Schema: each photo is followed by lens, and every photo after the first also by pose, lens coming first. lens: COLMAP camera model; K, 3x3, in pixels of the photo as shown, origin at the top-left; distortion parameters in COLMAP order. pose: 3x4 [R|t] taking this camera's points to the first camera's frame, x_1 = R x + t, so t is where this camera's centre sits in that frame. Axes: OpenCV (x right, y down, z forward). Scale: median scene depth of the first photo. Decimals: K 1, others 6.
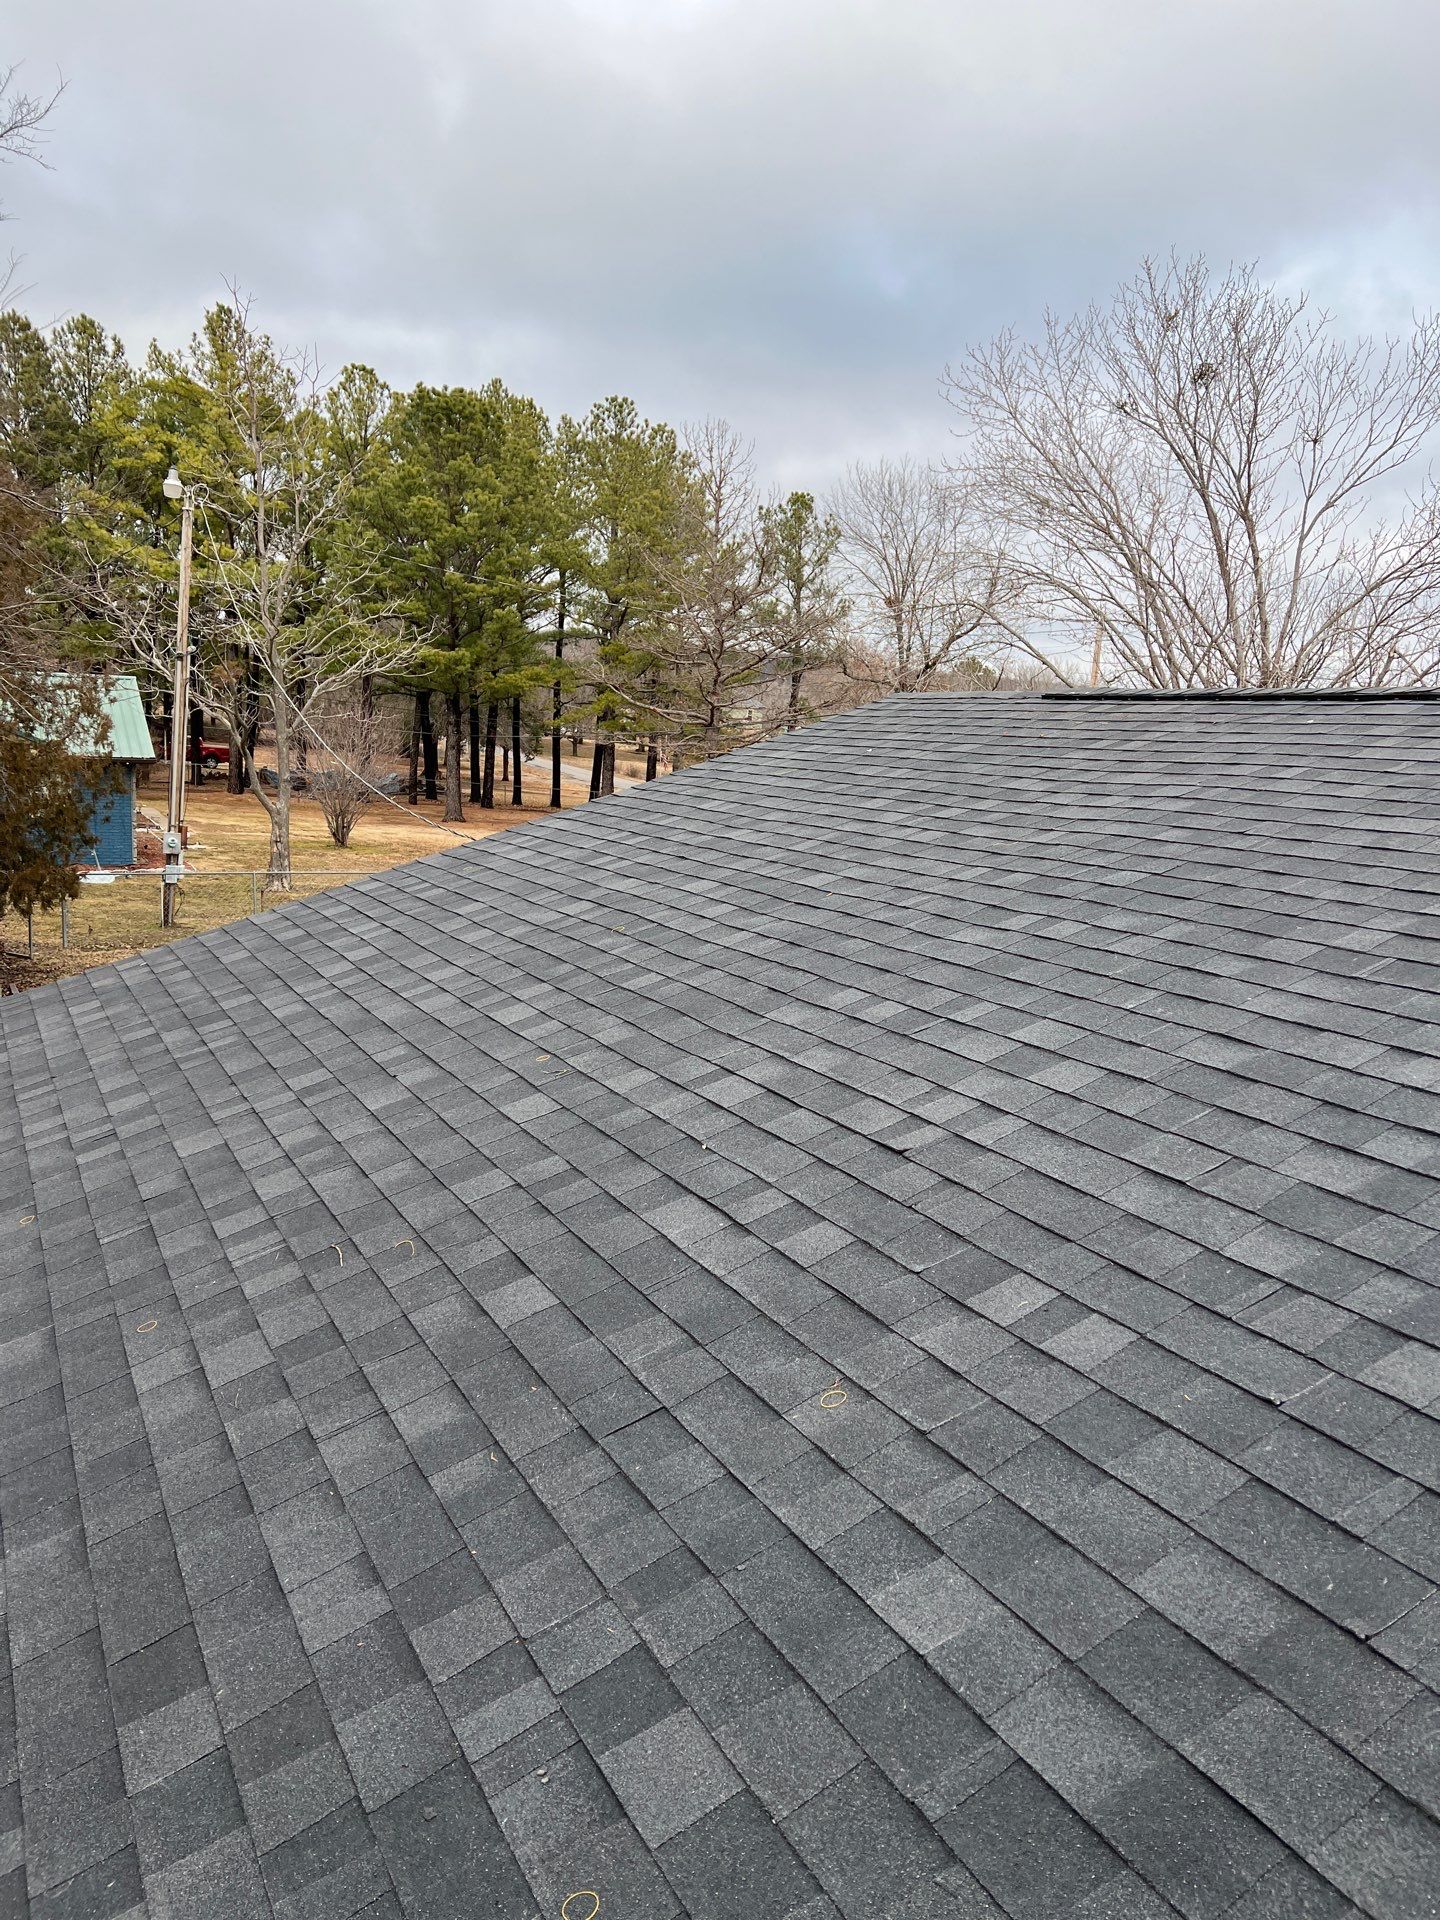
lens RADIAL K [[1448.2, 0, 717.7], [0, 1448.2, 953.8], [0, 0, 1]] dist [0.045139, -0.048403]
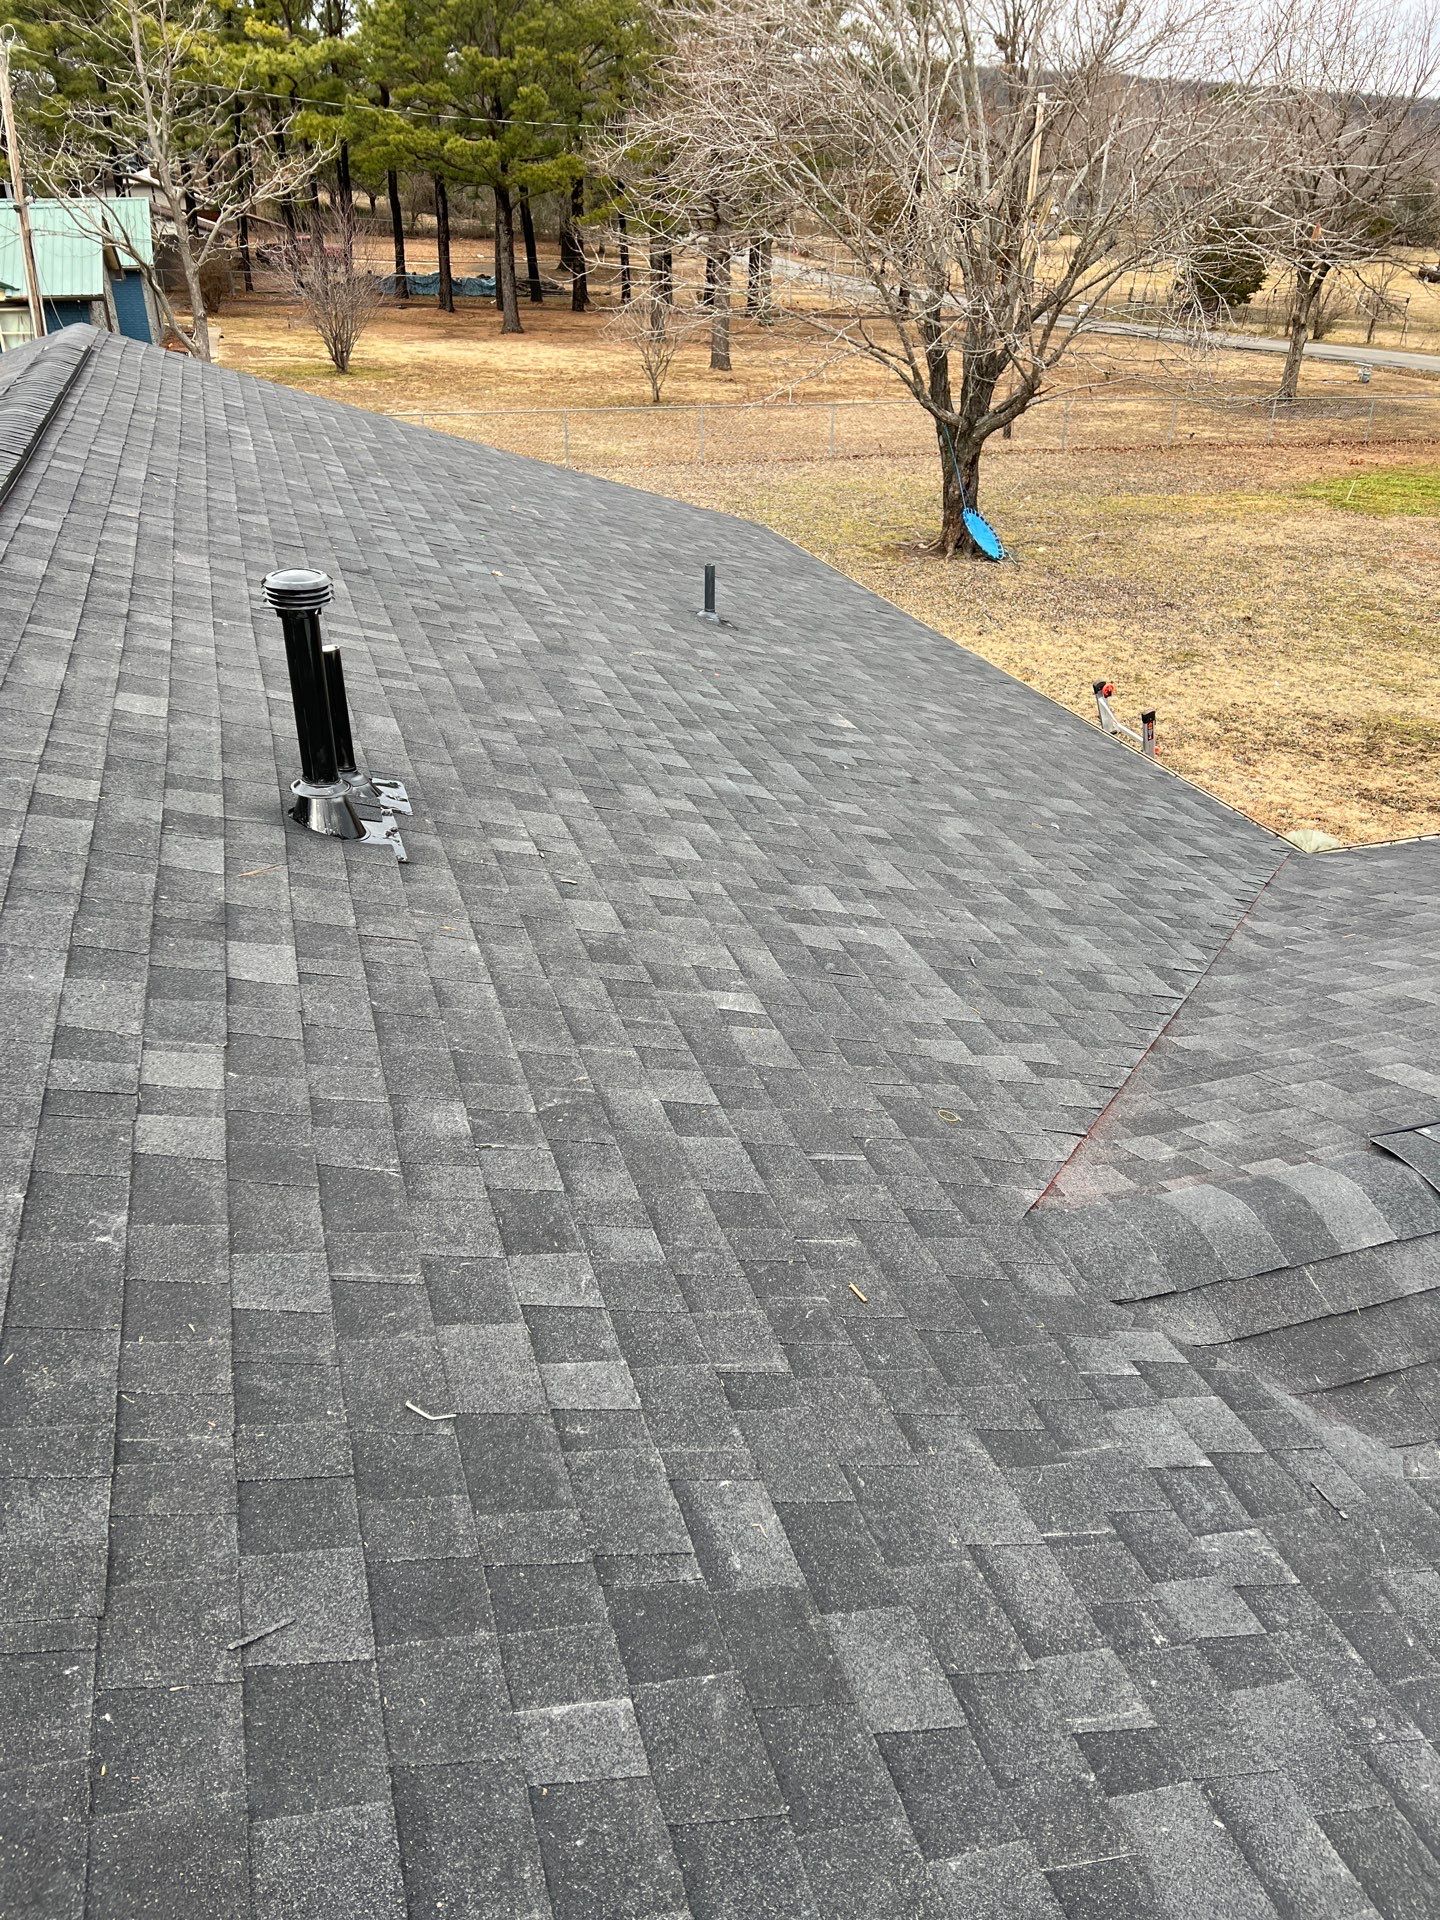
lens RADIAL K [[1443.4, 0, 725.1], [0, 1443.4, 958.0], [0, 0, 1]] dist [0.048909, -0.048725]
pose [[0.983618, 0.046867, -0.174069, 0.146772], [0.013439, 0.943861, 0.330069, -0.012467], [0.179766, -0.327001, 0.927768, -0.036832]]
